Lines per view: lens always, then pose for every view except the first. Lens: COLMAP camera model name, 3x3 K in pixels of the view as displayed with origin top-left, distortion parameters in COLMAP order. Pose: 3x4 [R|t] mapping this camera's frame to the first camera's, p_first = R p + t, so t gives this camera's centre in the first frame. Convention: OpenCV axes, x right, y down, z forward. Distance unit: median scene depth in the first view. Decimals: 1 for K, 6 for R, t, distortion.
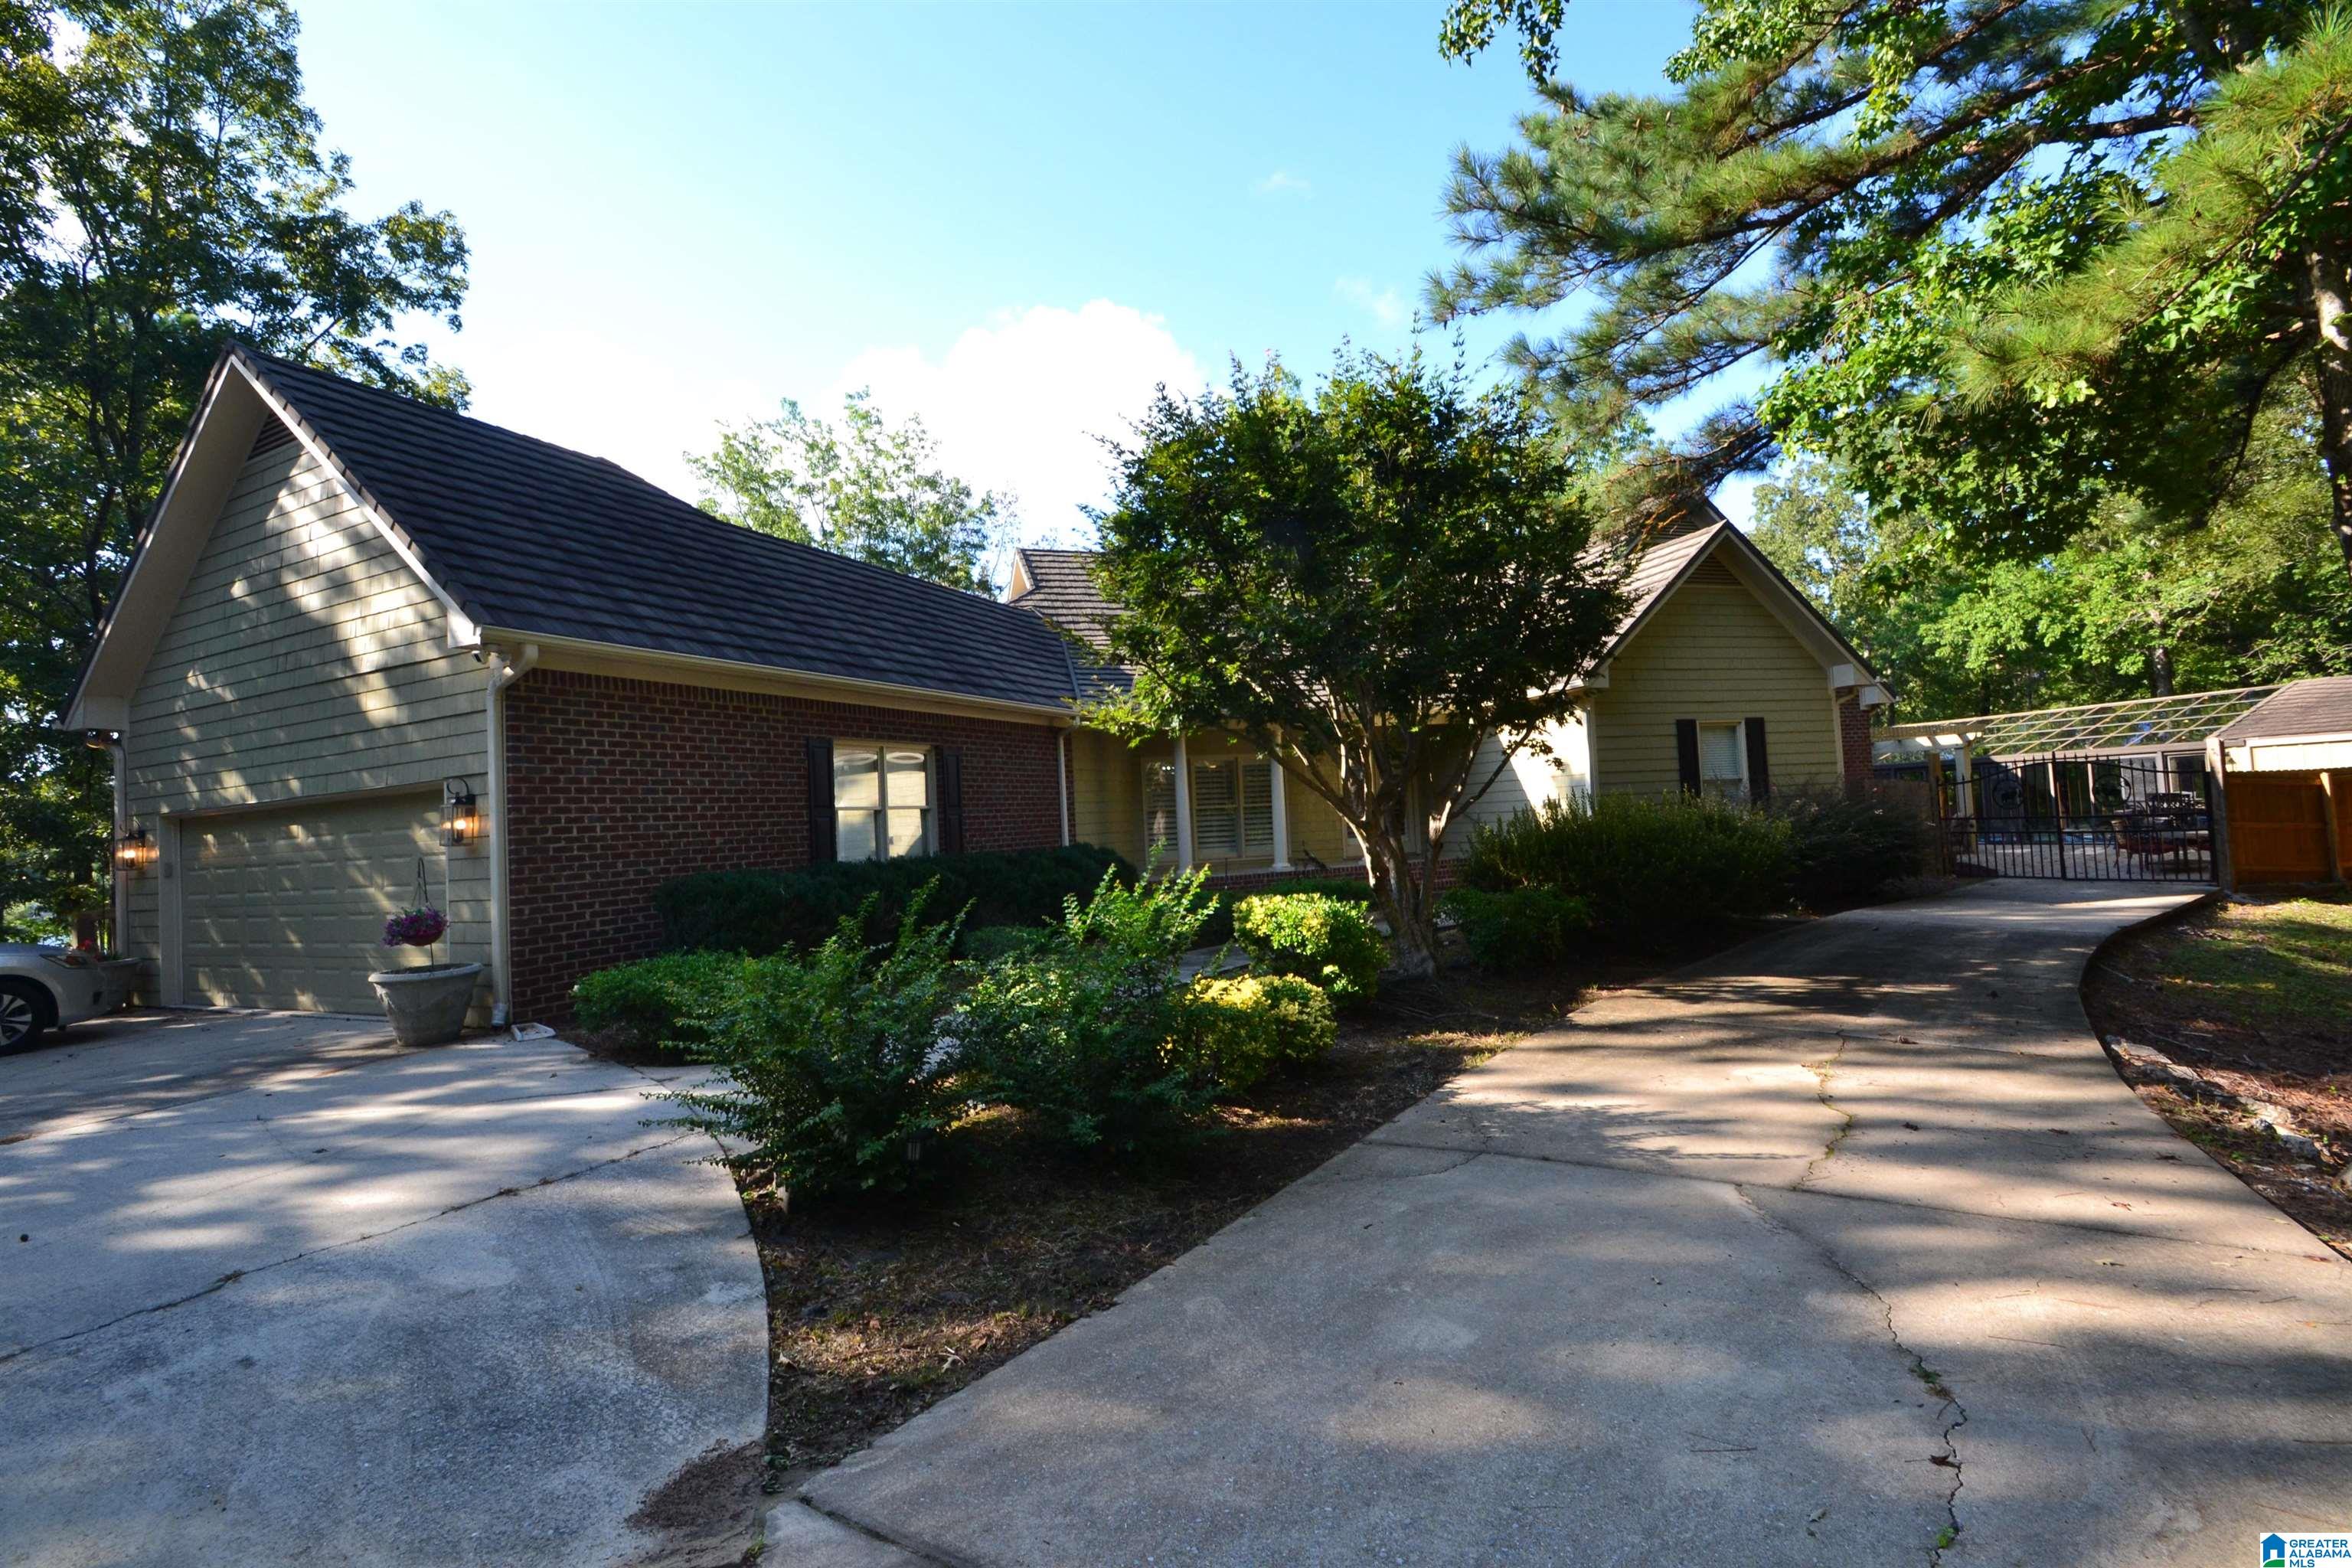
lens RADIAL K [[1038.9, 0, 1169.3], [0, 1038.9, 781.8], [0, 0, 1]] dist [0.016771, -0.019858]
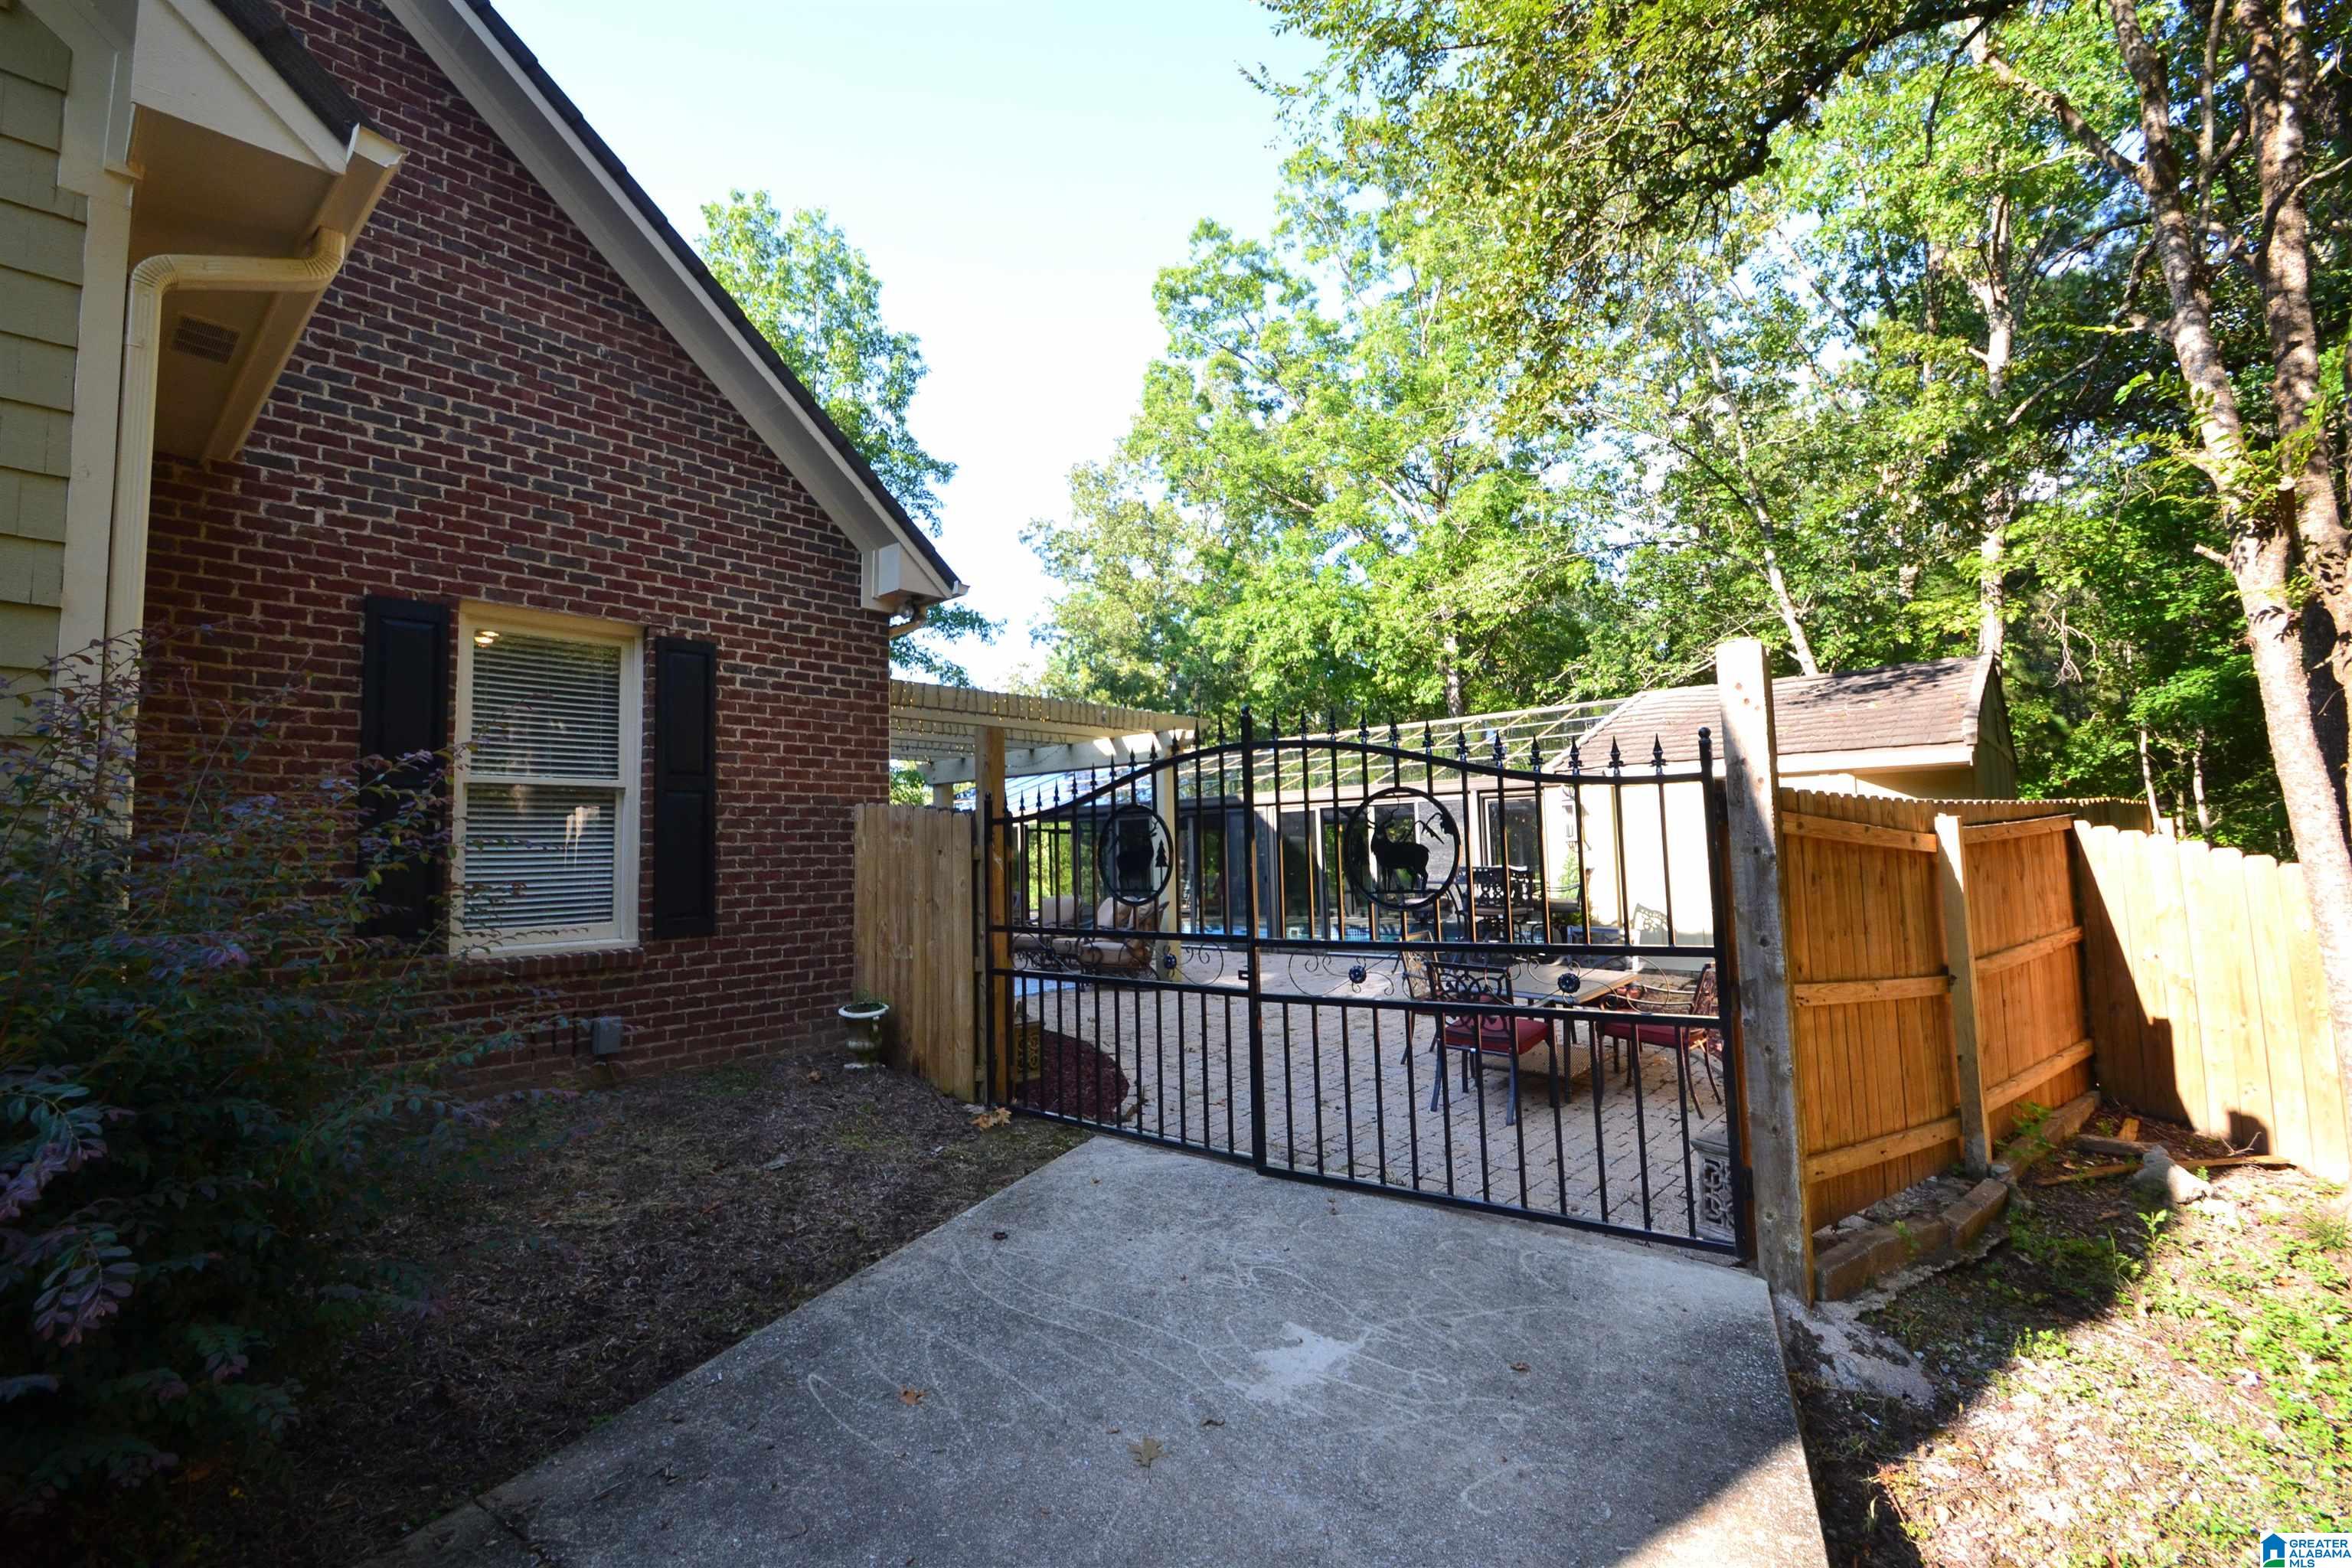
lens RADIAL K [[1041.2, 0, 1167.3], [0, 1041.2, 780.1], [0, 0, 1]] dist [0.023355, -0.022189]
pose [[0.871111, 0.073550, 0.485547, 0.410863], [-0.046165, 0.996607, -0.068141, 0.007258], [-0.488912, 0.036943, 0.871551, 0.448821]]
